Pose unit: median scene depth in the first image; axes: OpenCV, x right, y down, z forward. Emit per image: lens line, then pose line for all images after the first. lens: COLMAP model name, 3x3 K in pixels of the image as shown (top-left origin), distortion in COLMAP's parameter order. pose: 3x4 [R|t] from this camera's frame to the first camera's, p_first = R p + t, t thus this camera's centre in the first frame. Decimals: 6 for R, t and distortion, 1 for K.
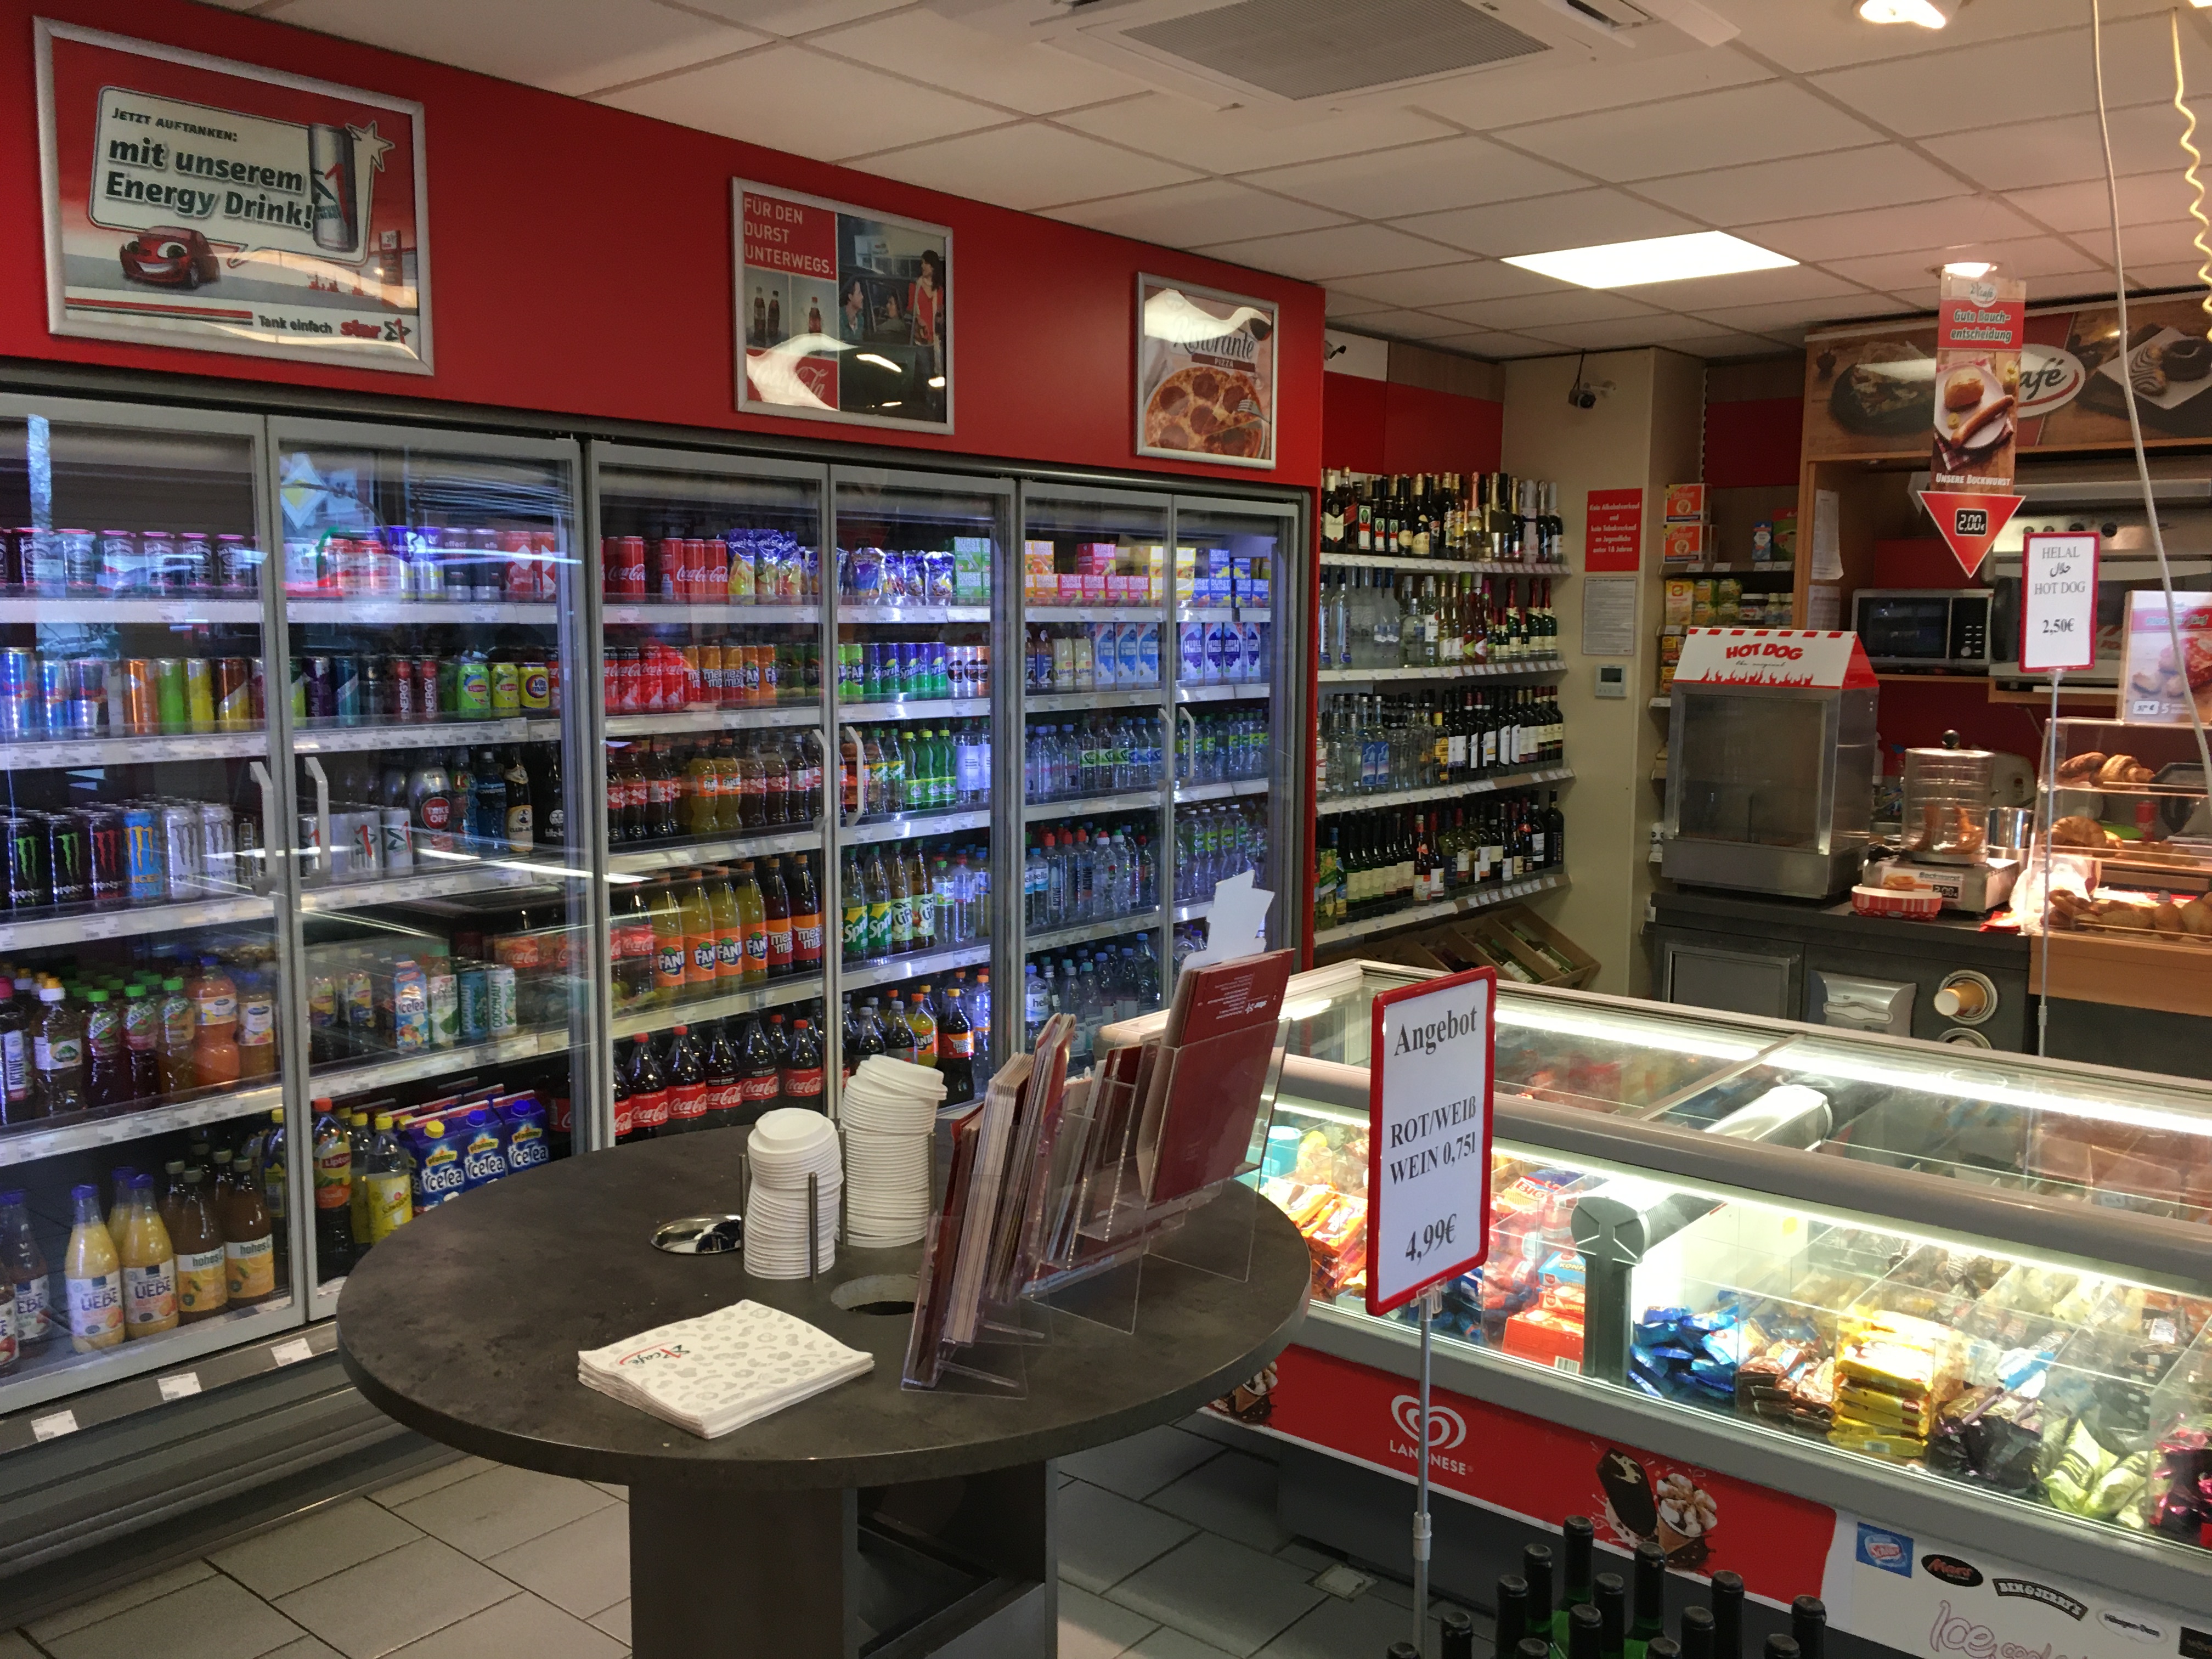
lens RADIAL K [[1894.8, 0, 1111.5], [0, 1894.8, 820.0], [0, 0, 1]] dist [0.071252, -0.079129]
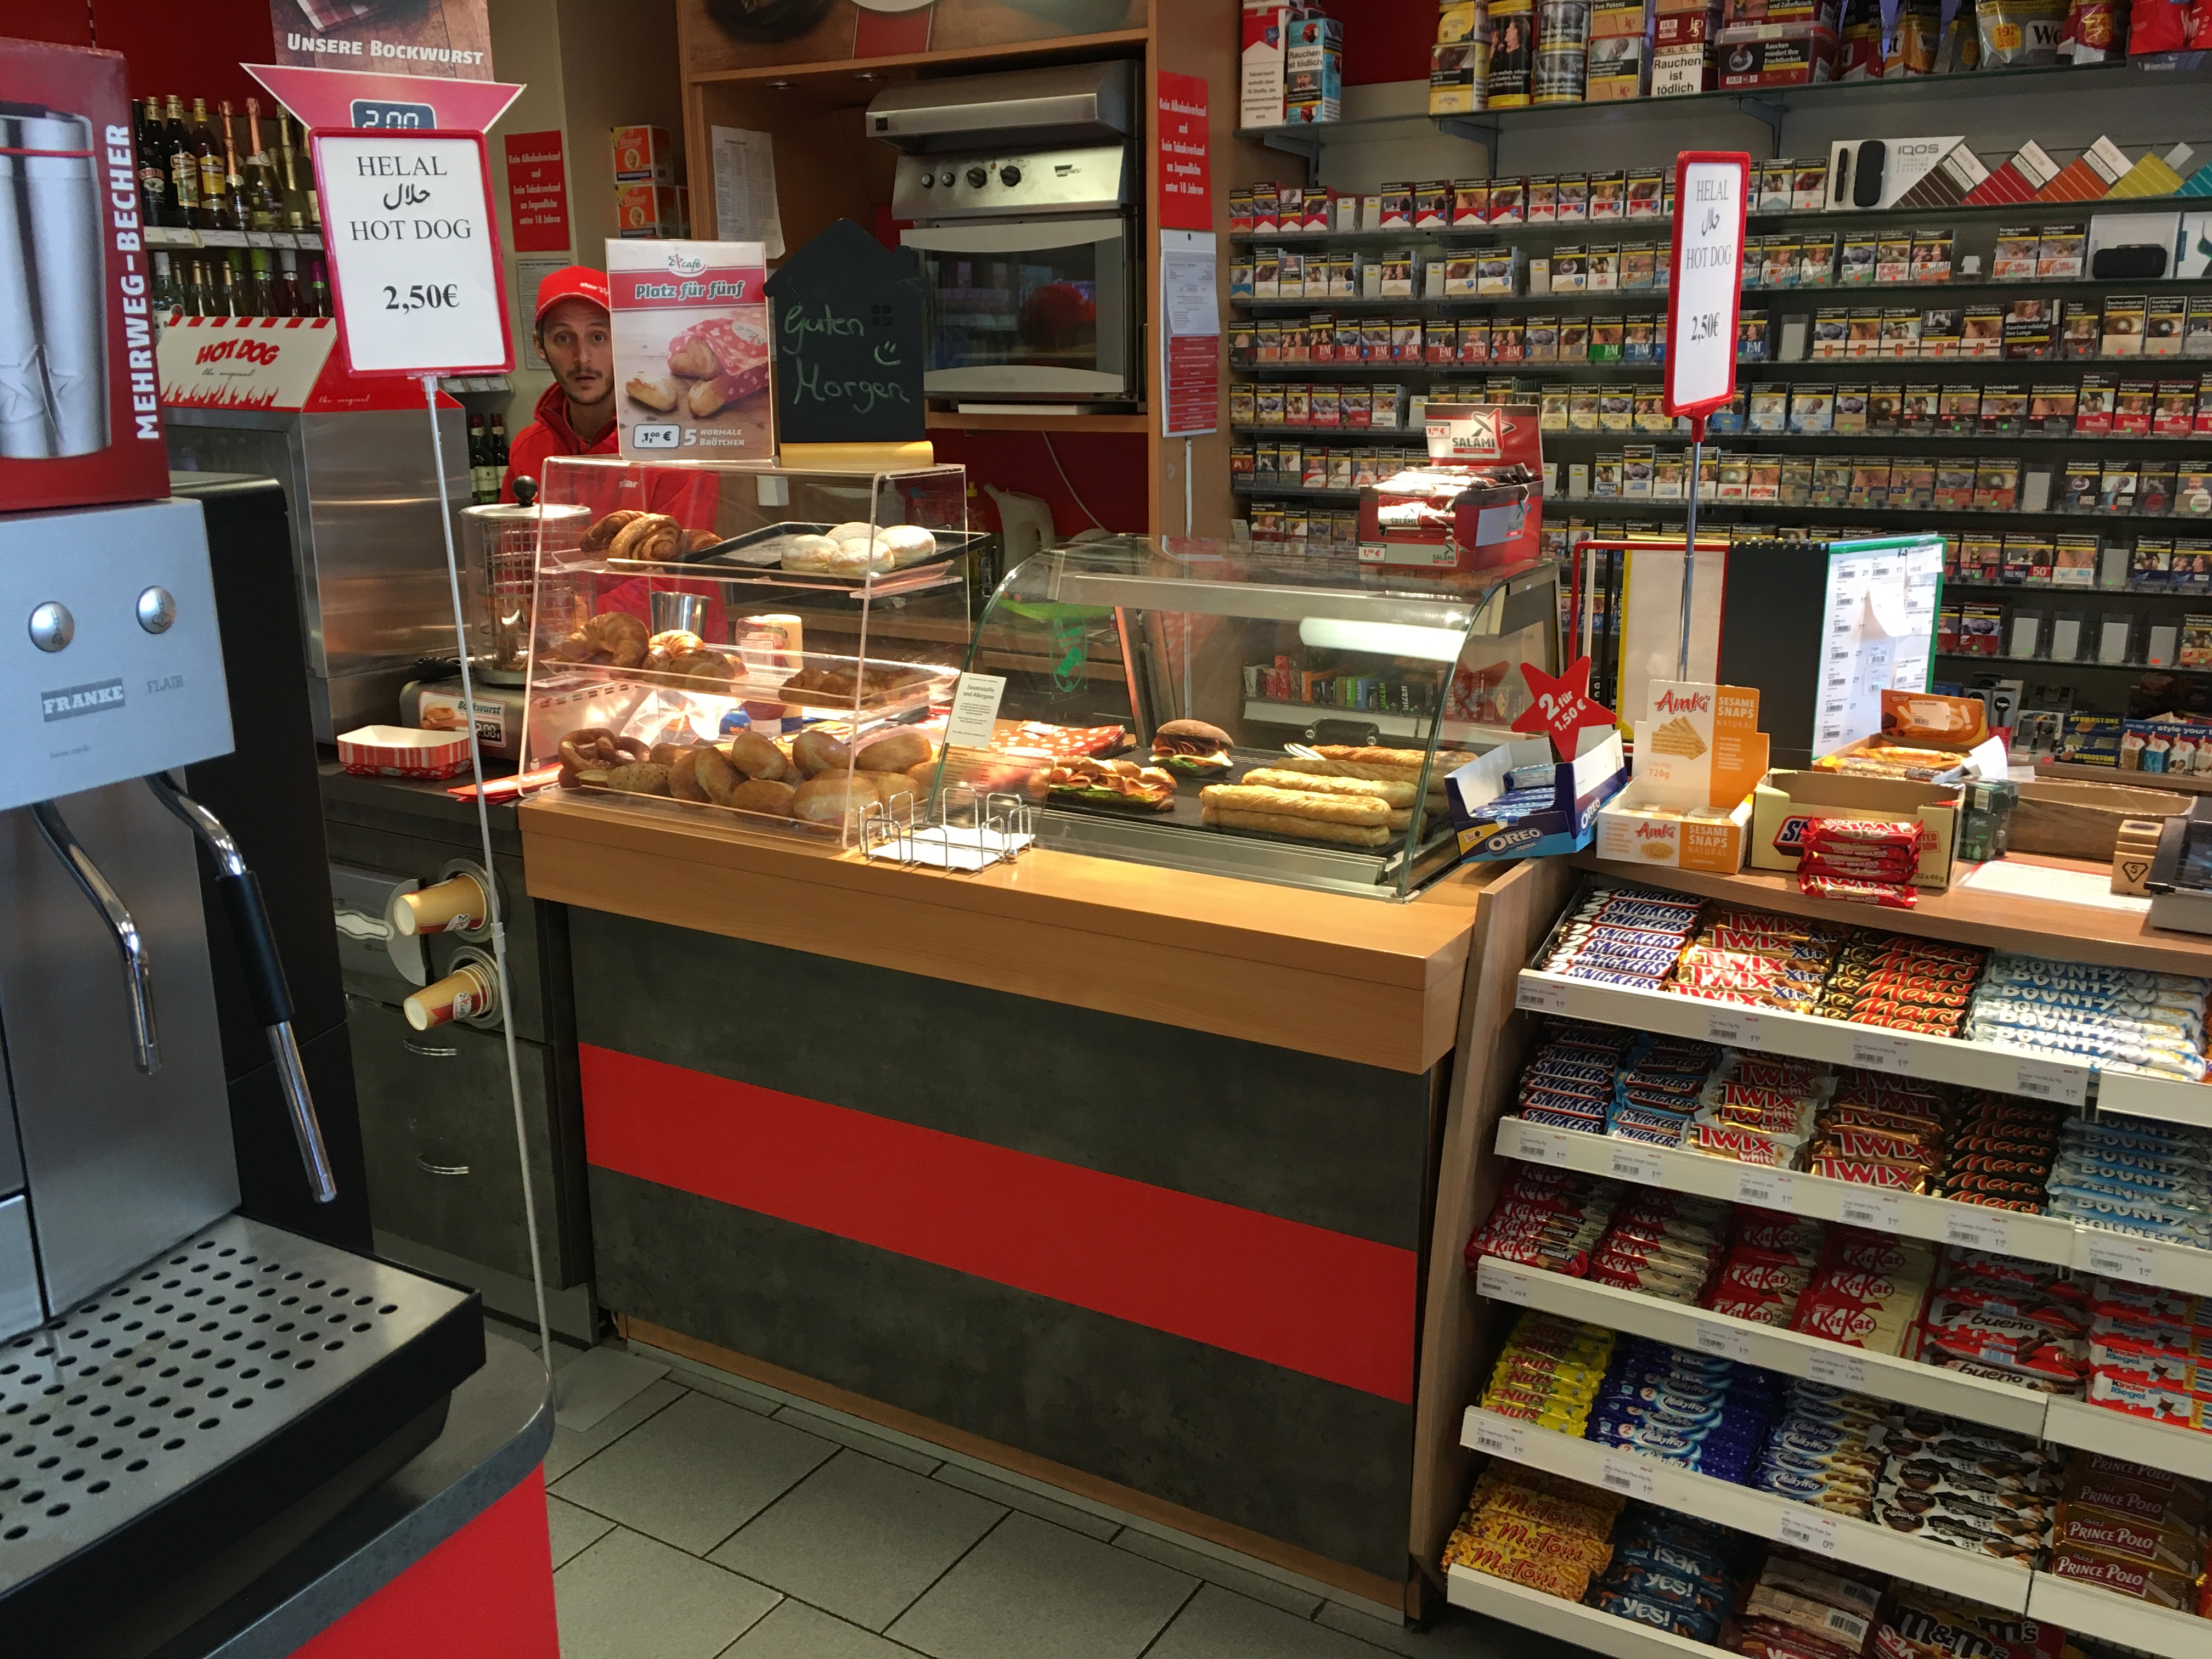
lens RADIAL K [[1894.8, 0, 1122.7], [0, 1894.8, 820.0], [0, 0, 1]] dist [0.071252, -0.079129]
pose [[0.990285, -0.049434, 0.129969, 0.454857], [0.031143, 0.989778, 0.139175, -0.012917], [-0.135521, -0.133775, 0.981702, 0.272581]]
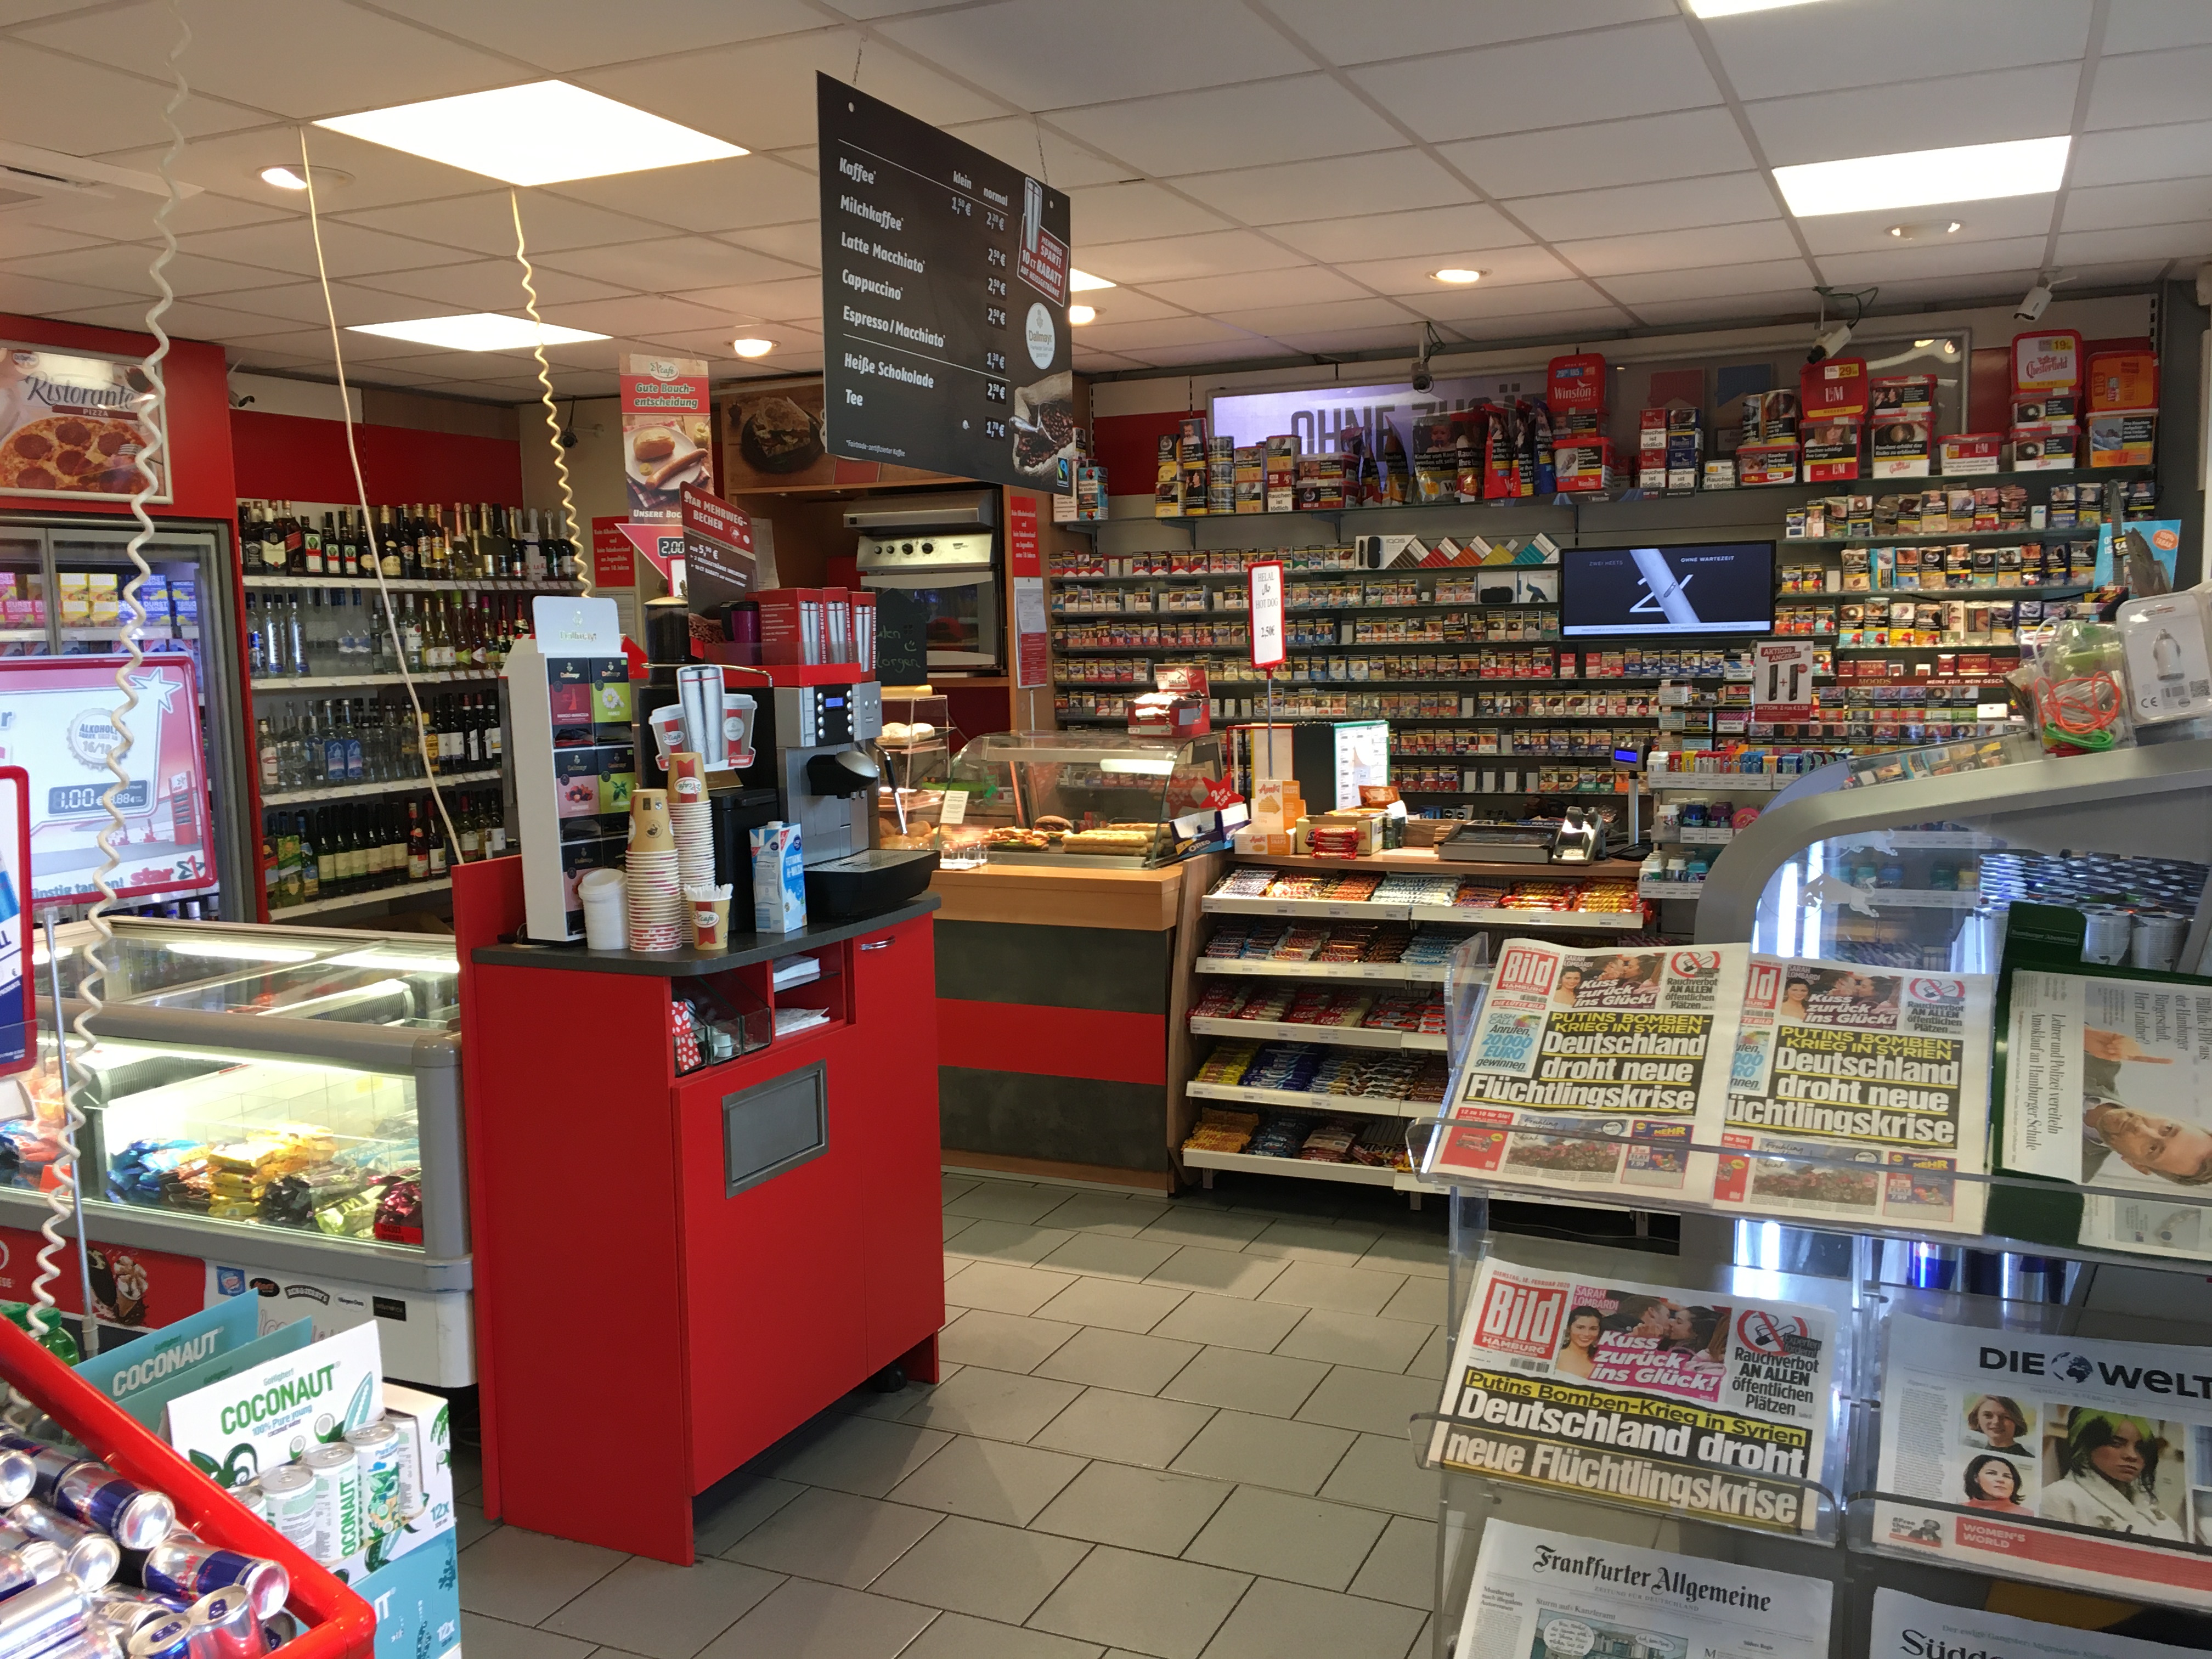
lens RADIAL K [[1894.8, 0, 1121.6], [0, 1894.8, 826.4], [0, 0, 1]] dist [0.071252, -0.079129]
pose [[0.966650, -0.056097, 0.249884, 0.317665], [0.056813, 0.998375, 0.004352, 0.034009], [-0.249722, 0.009990, 0.968266, -0.244023]]
